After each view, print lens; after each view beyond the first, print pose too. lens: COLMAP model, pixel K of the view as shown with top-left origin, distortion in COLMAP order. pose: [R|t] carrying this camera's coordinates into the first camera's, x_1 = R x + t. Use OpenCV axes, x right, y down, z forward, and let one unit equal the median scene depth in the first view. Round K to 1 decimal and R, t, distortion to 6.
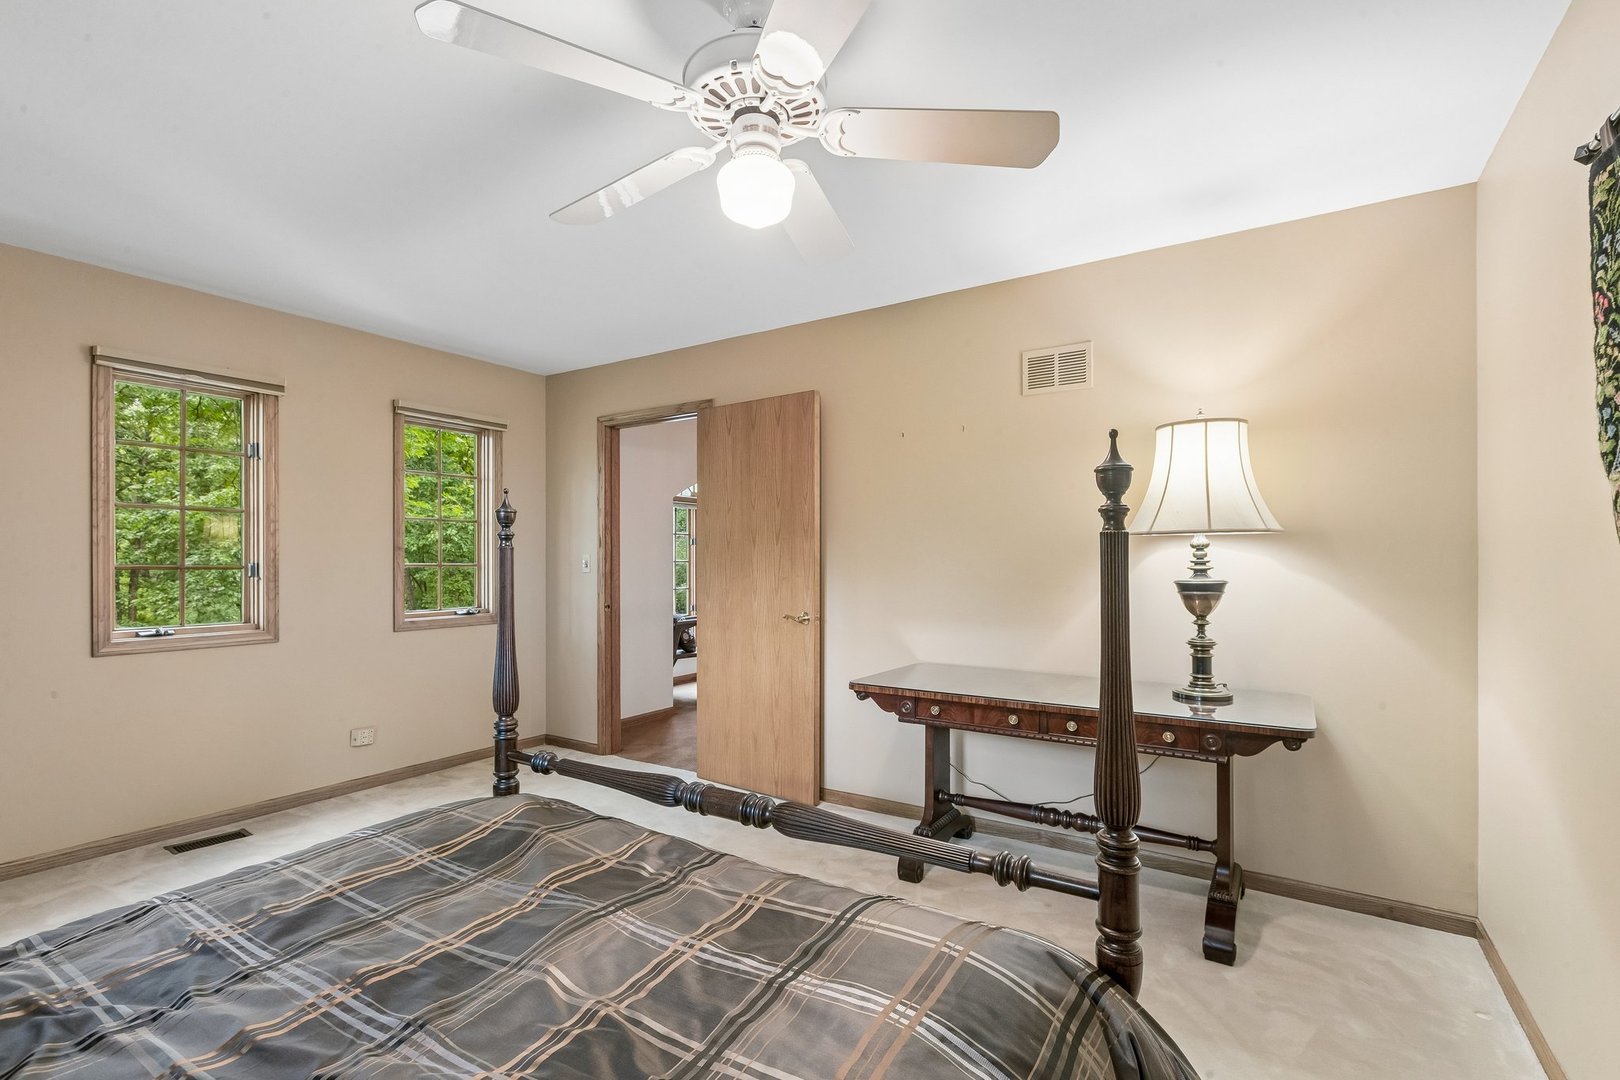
lens RADIAL K [[731.9, 0, 811.6], [0, 731.9, 546.2], [0, 0, 1]] dist [0.003729, -0.002121]
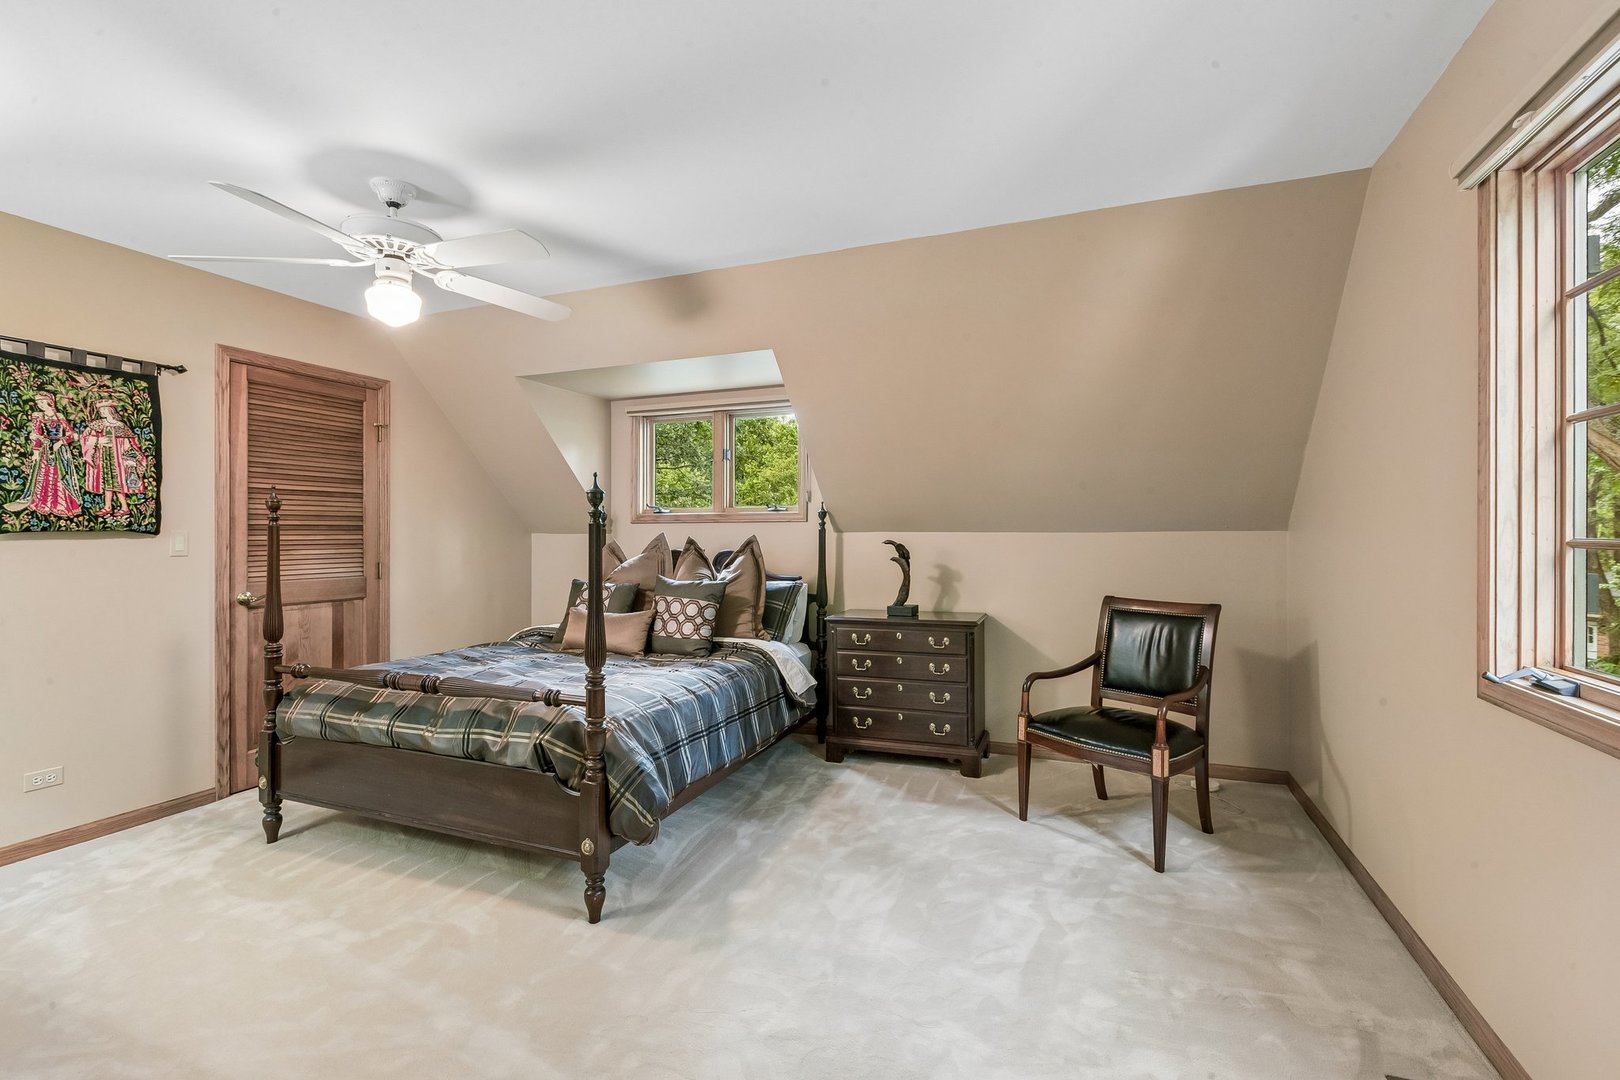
lens RADIAL K [[731.9, 0, 810.8], [0, 731.9, 539.1], [0, 0, 1]] dist [0.003729, -0.002121]
pose [[0.981478, 0.013222, 0.191116, 0.583698], [-0.015617, 0.999817, 0.011030, -0.008148], [-0.190935, -0.013810, 0.981505, -1.048613]]
